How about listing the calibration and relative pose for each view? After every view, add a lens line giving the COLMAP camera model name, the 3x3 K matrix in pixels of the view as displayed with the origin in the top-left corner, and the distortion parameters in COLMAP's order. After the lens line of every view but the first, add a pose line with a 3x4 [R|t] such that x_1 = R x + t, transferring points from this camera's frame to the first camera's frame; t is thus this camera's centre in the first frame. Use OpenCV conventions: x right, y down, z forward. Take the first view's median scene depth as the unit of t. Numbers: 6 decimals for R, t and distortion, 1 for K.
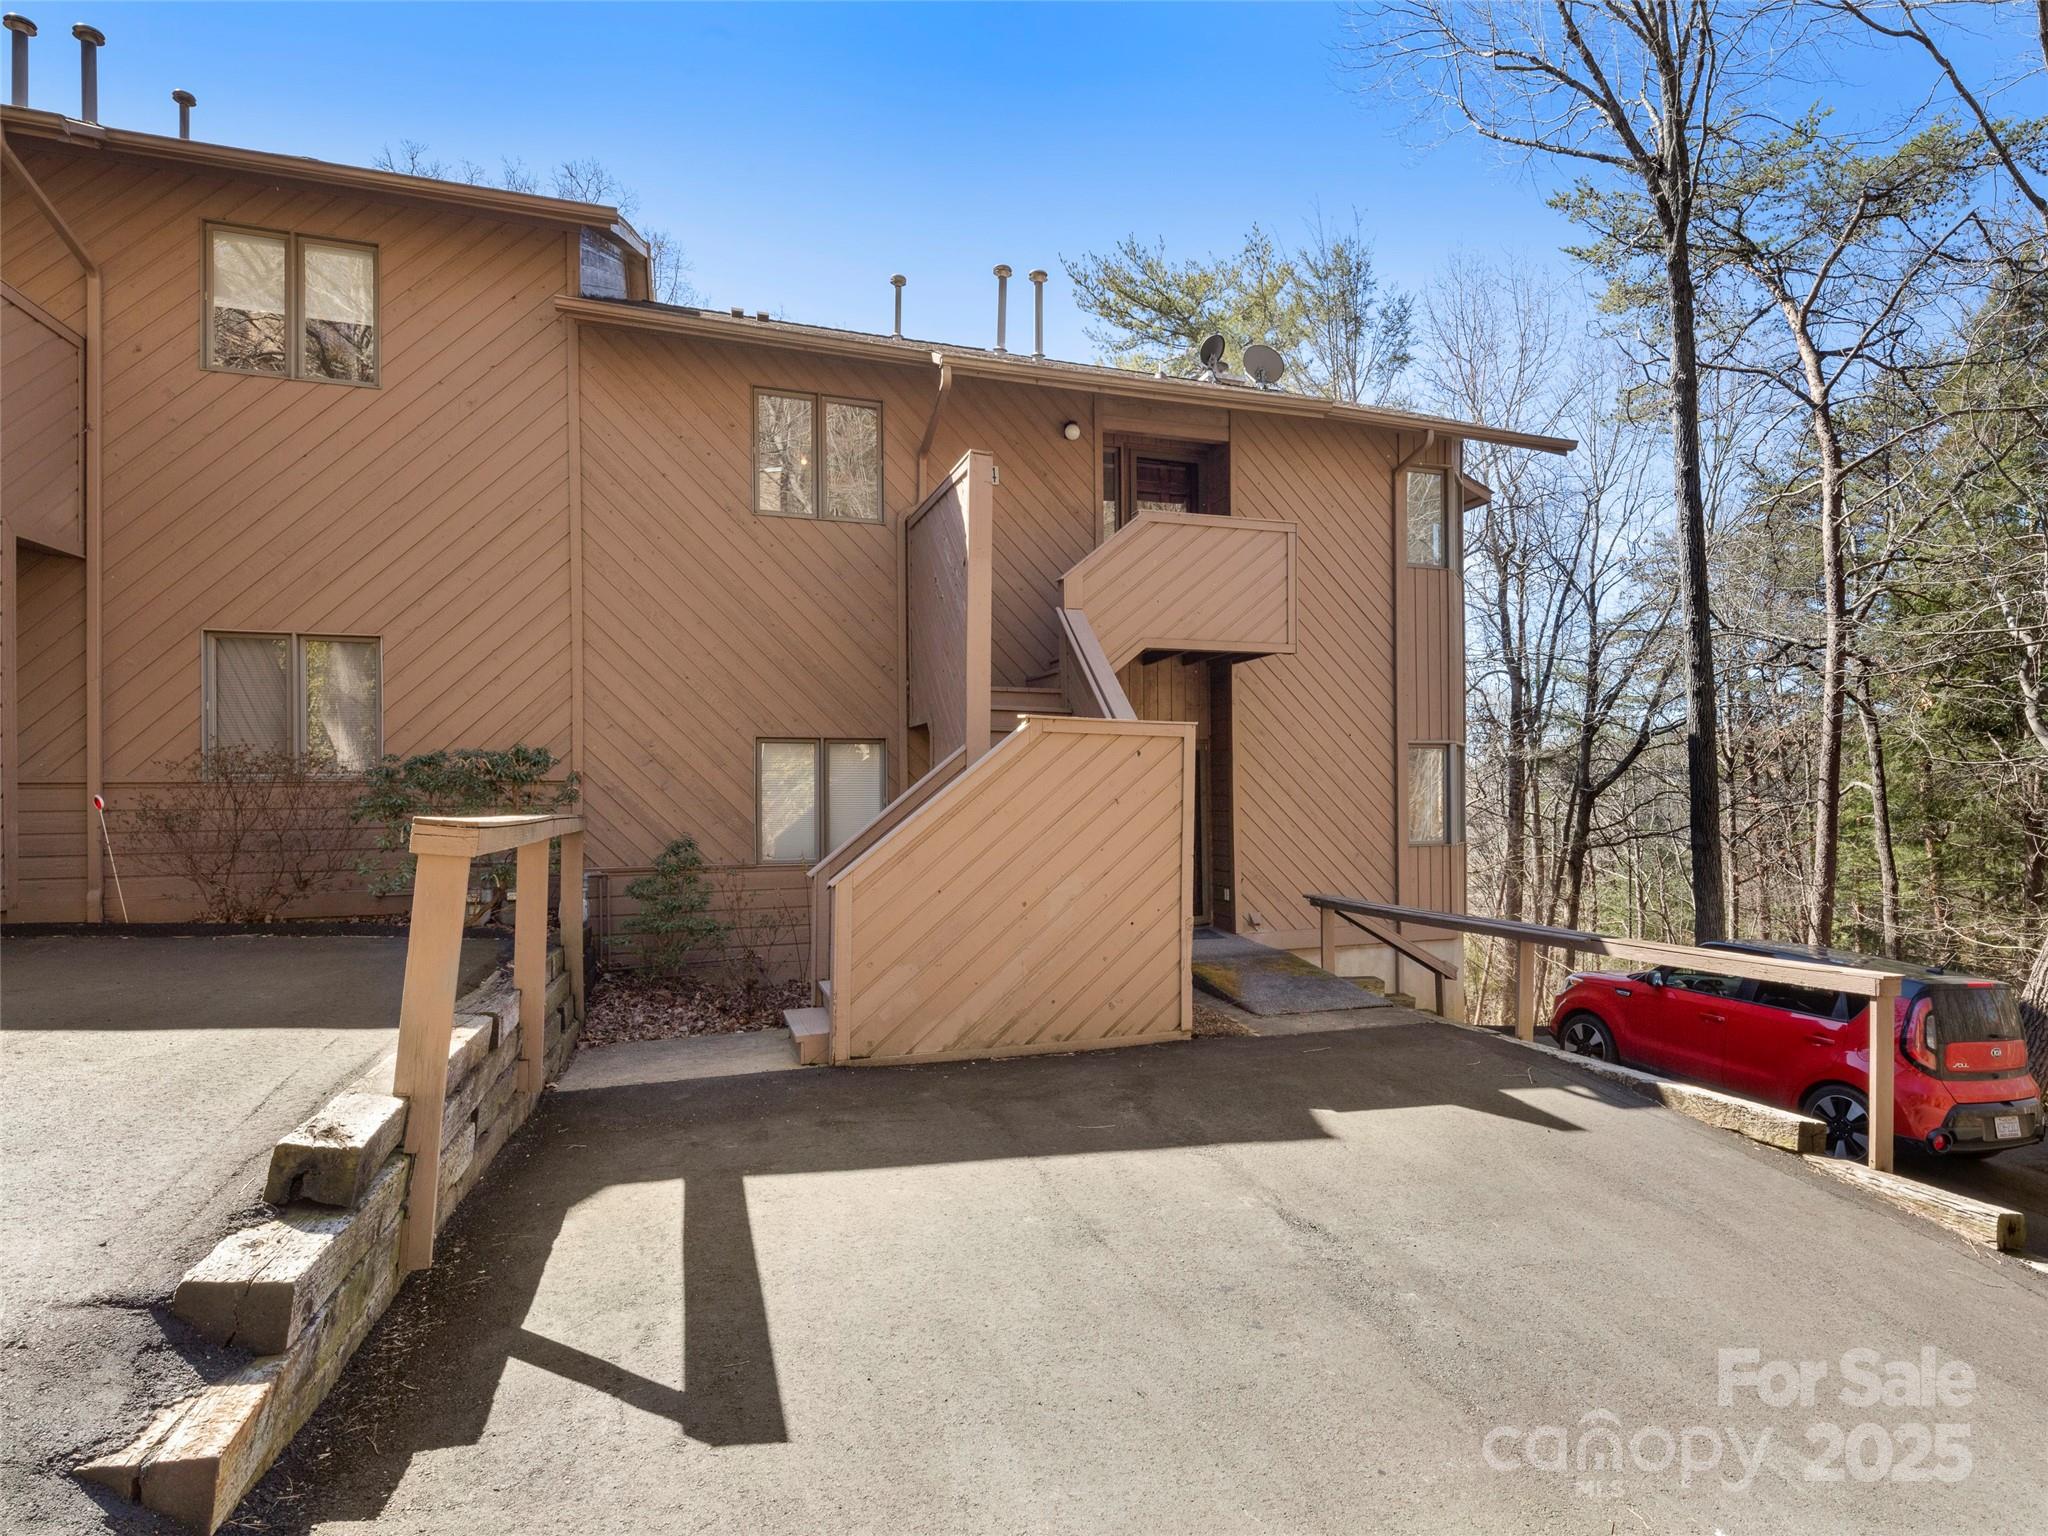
lens RADIAL K [[1049.3, 0, 1025.6], [0, 1049.3, 792.8], [0, 0, 1]] dist [-0.002231, -0.000214]
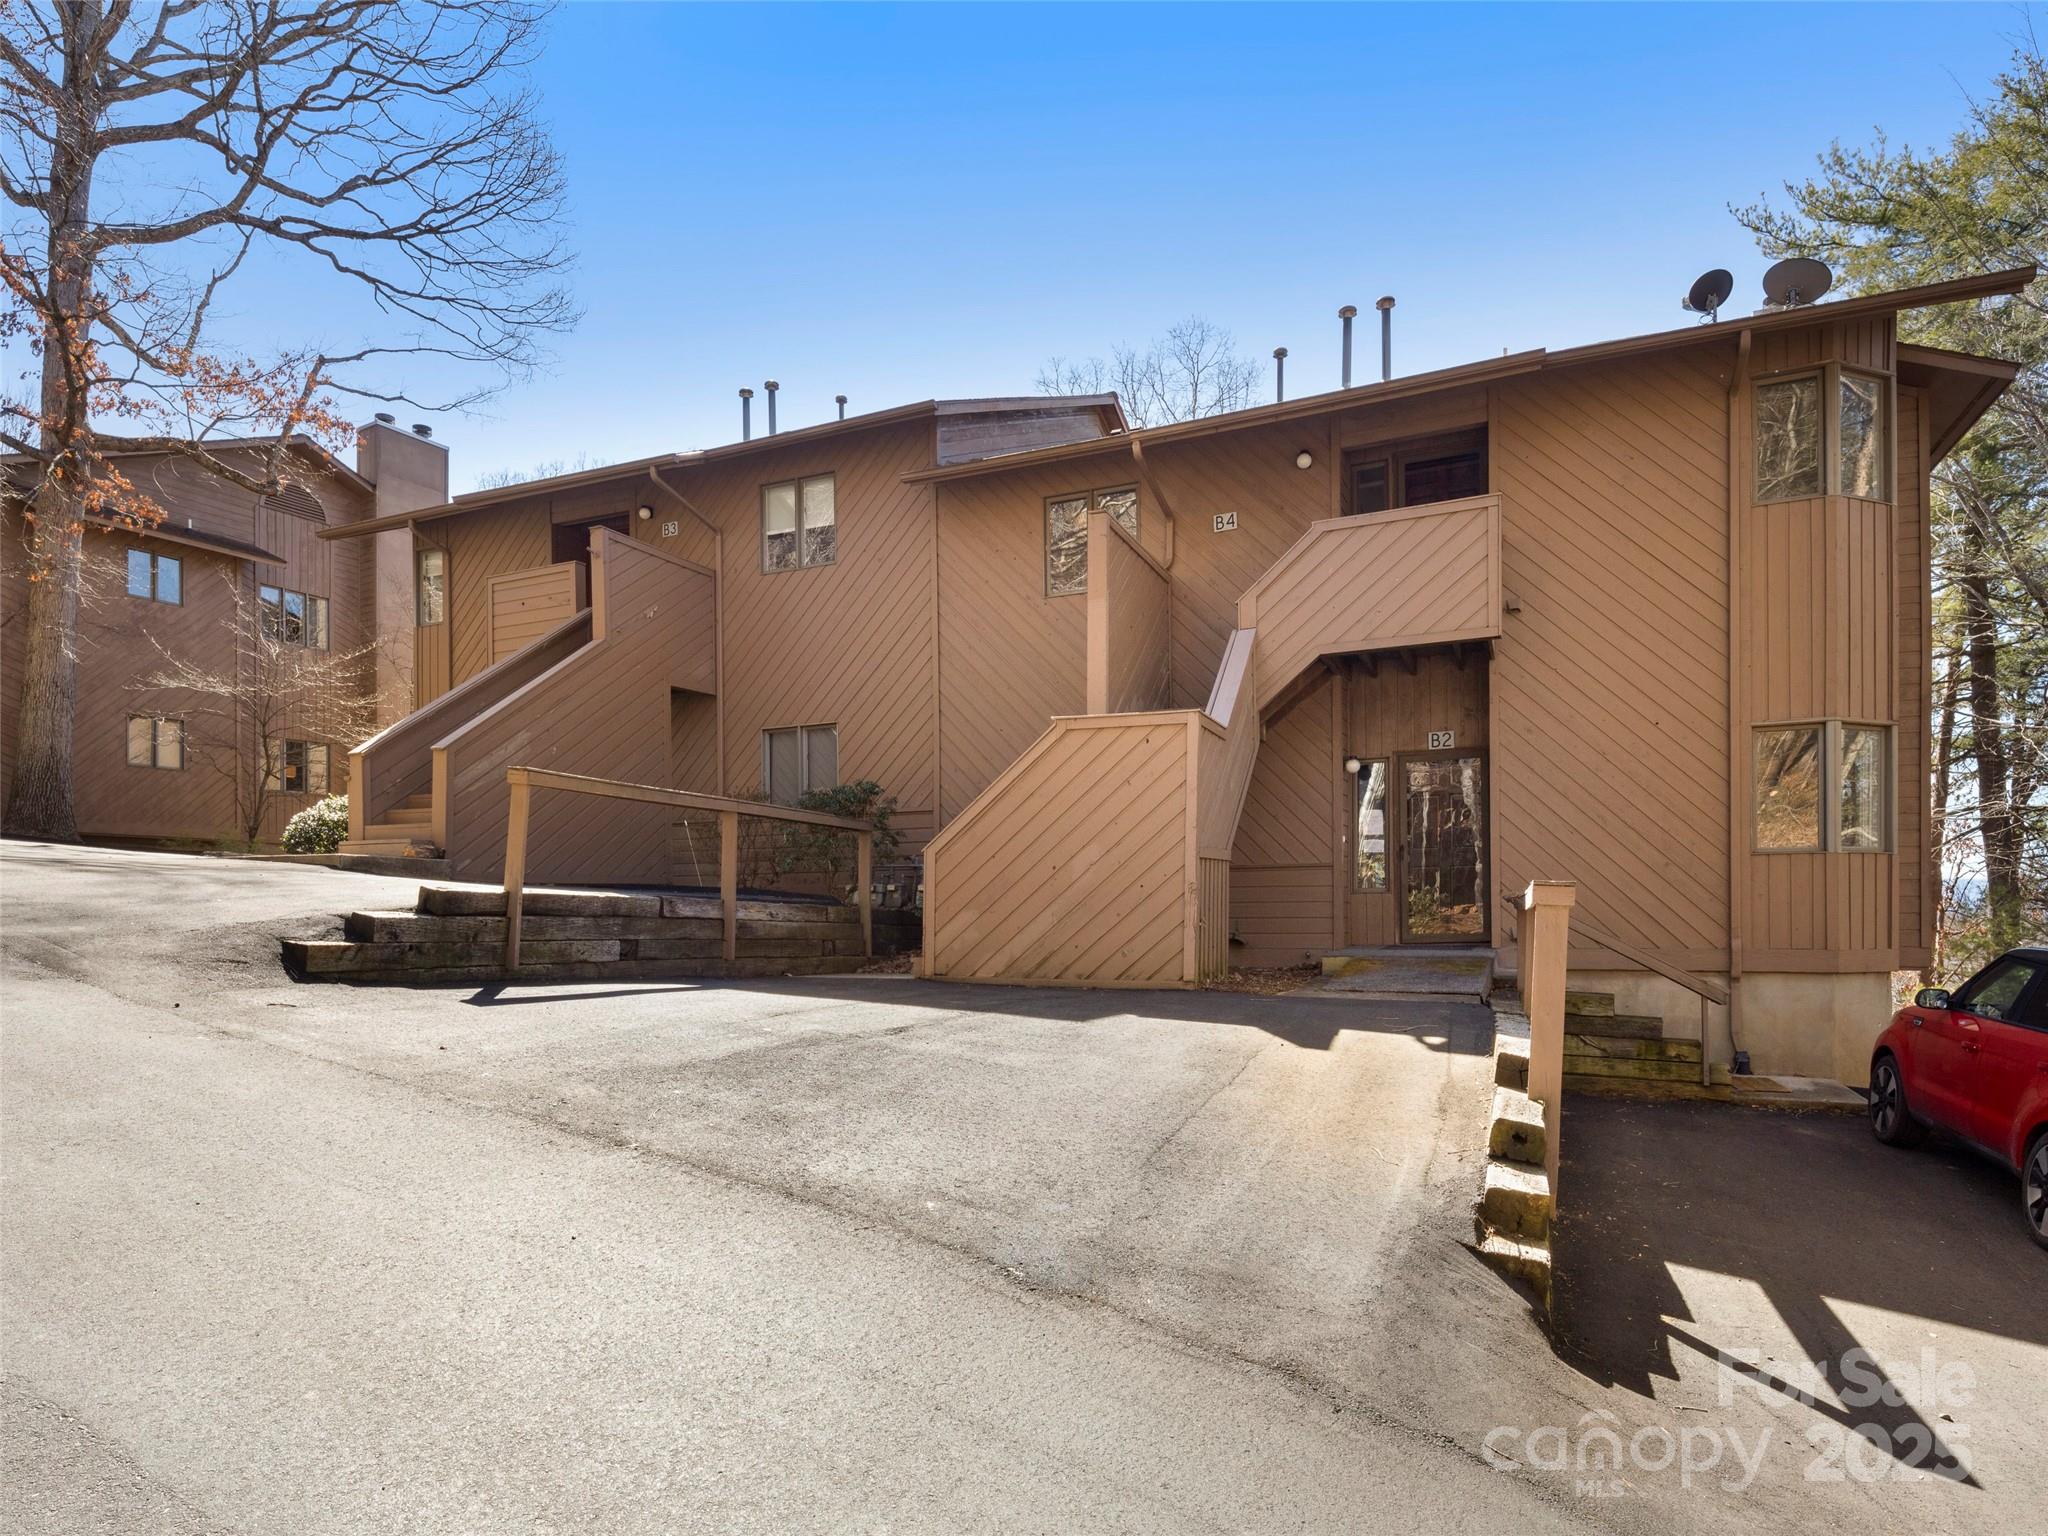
lens RADIAL K [[1067.3, 0, 1024.3], [0, 1067.3, 912.1], [0, 0, 1]] dist [-0.004212, -0.001384]
pose [[0.733829, 0.007646, -0.679291, 0.657324], [-0.003022, 0.999964, 0.007991, 0.116635], [0.679327, -0.003811, 0.733826, 0.026192]]
